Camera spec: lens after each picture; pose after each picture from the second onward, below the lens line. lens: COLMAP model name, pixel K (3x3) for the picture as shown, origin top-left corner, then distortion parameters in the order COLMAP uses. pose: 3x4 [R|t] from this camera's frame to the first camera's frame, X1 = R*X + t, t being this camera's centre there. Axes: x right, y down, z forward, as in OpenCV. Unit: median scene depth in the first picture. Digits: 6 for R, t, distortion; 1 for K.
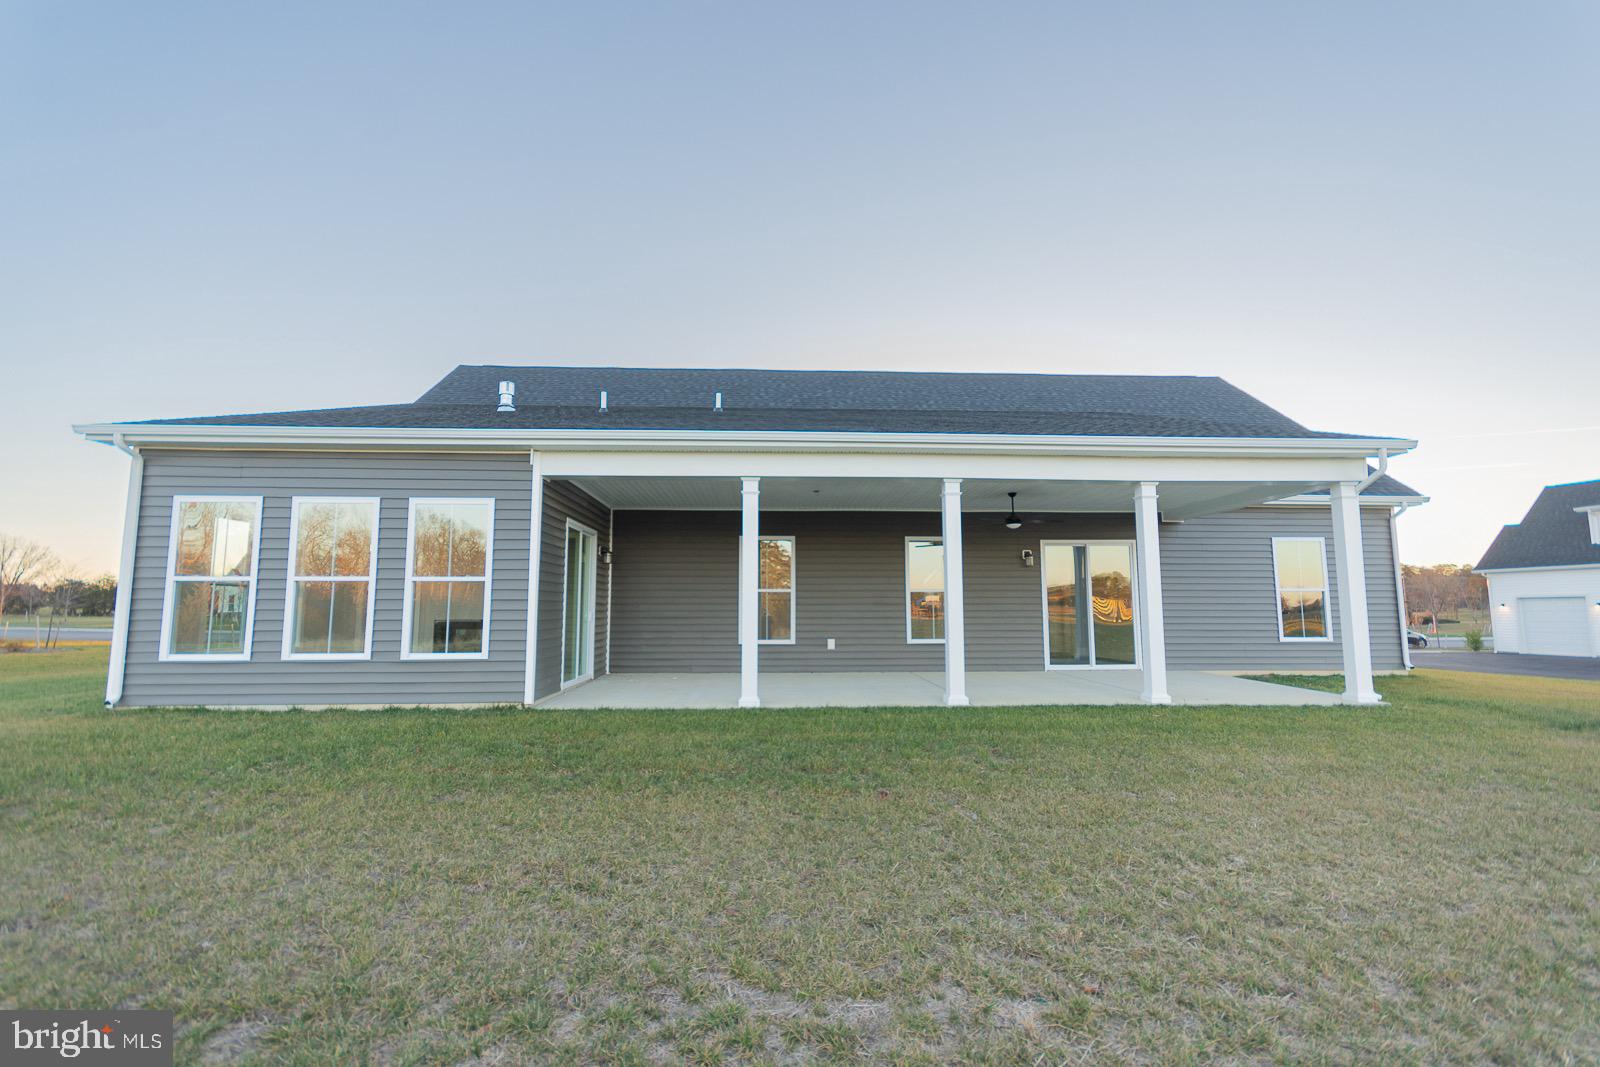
lens RADIAL K [[704.5, 0, 800.0], [0, 704.5, 533.5], [0, 0, 1]] dist [0.006395, 0.000292]
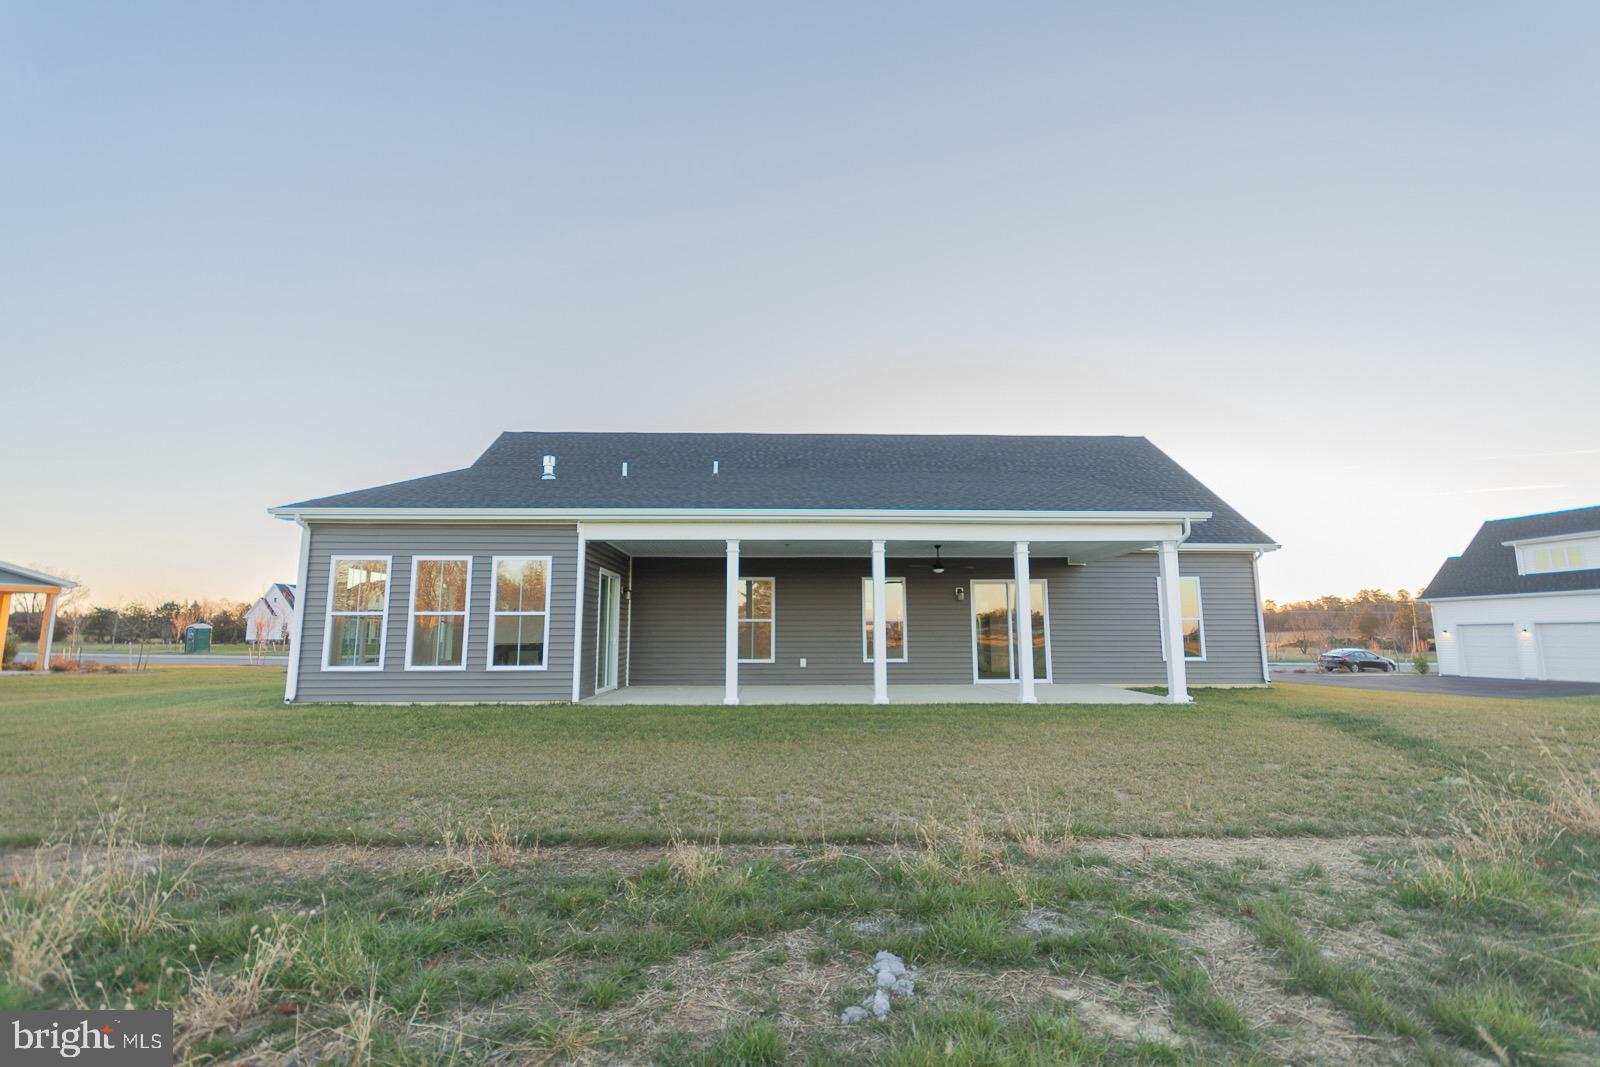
lens RADIAL K [[704.5, 0, 800.0], [0, 704.5, 533.5], [0, 0, 1]] dist [0.006395, 0.000292]
pose [[0.999910, -0.002770, -0.013154, 0.067987], [0.002271, 0.999283, -0.037803, -0.032976], [0.013250, 0.037769, 0.999199, -0.332536]]
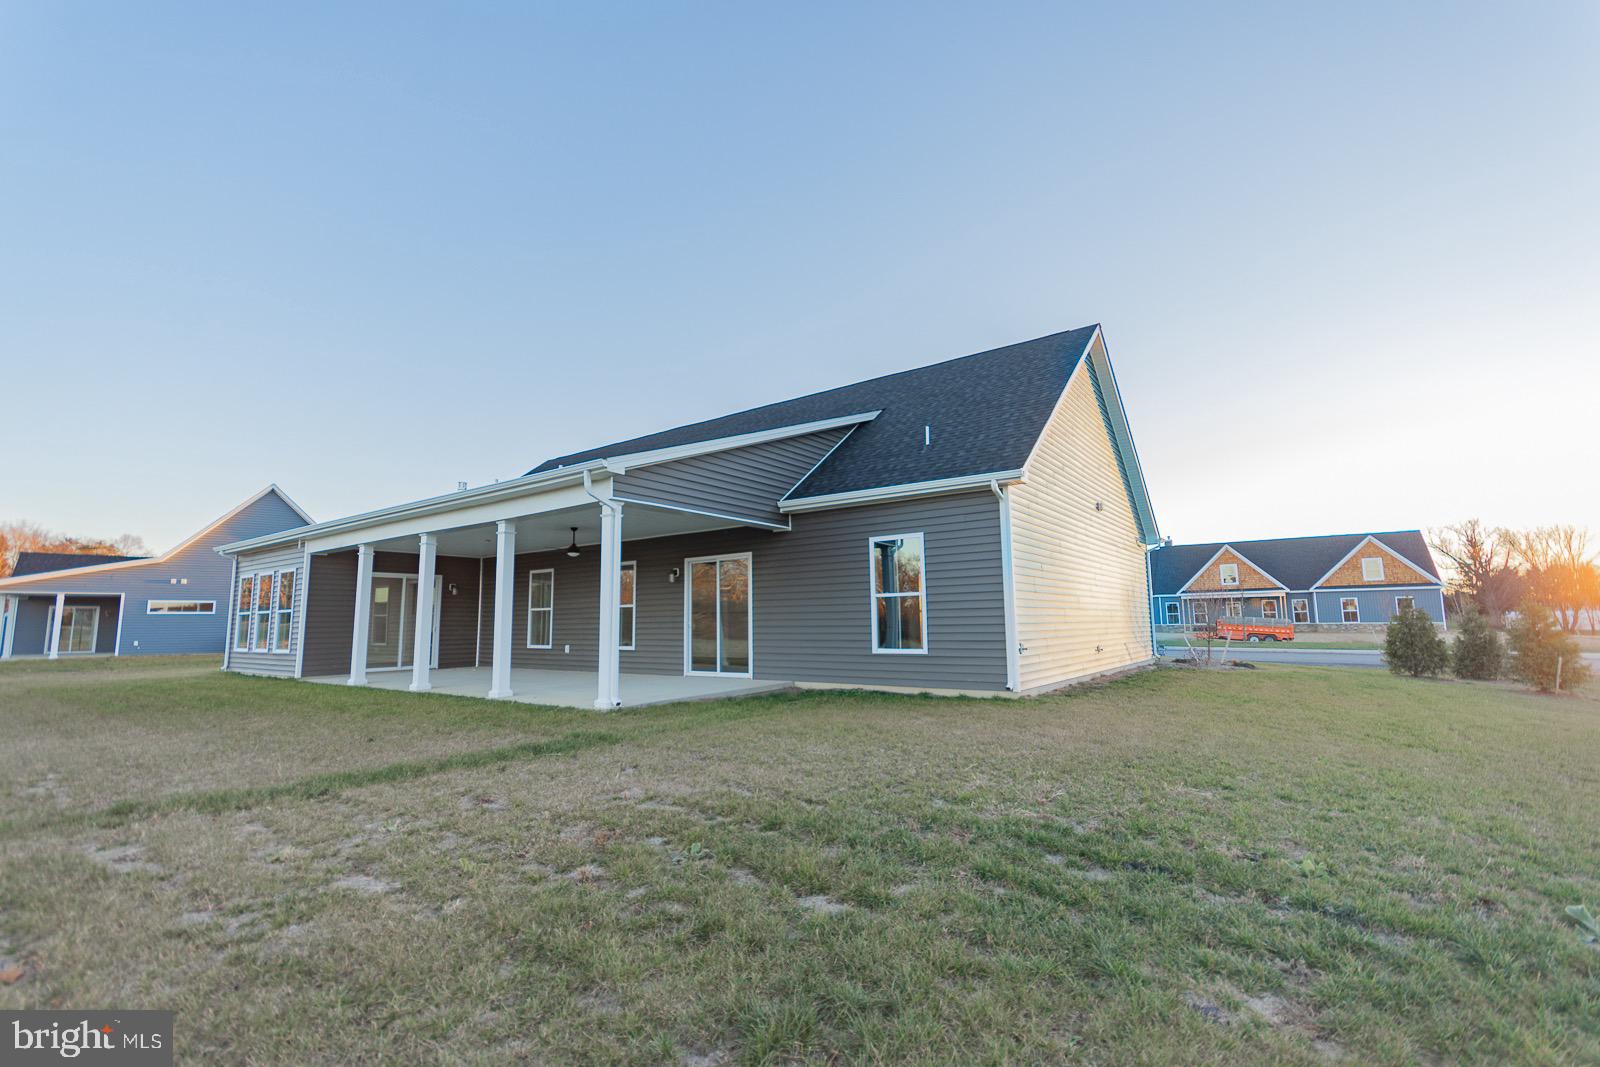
lens RADIAL K [[704.5, 0, 800.0], [0, 704.5, 533.5], [0, 0, 1]] dist [0.006395, 0.000292]
pose [[0.781133, -0.087259, -0.618237, 1.474413], [0.084618, 0.995845, -0.033641, 0.028895], [0.618604, -0.026036, 0.785272, 0.301318]]
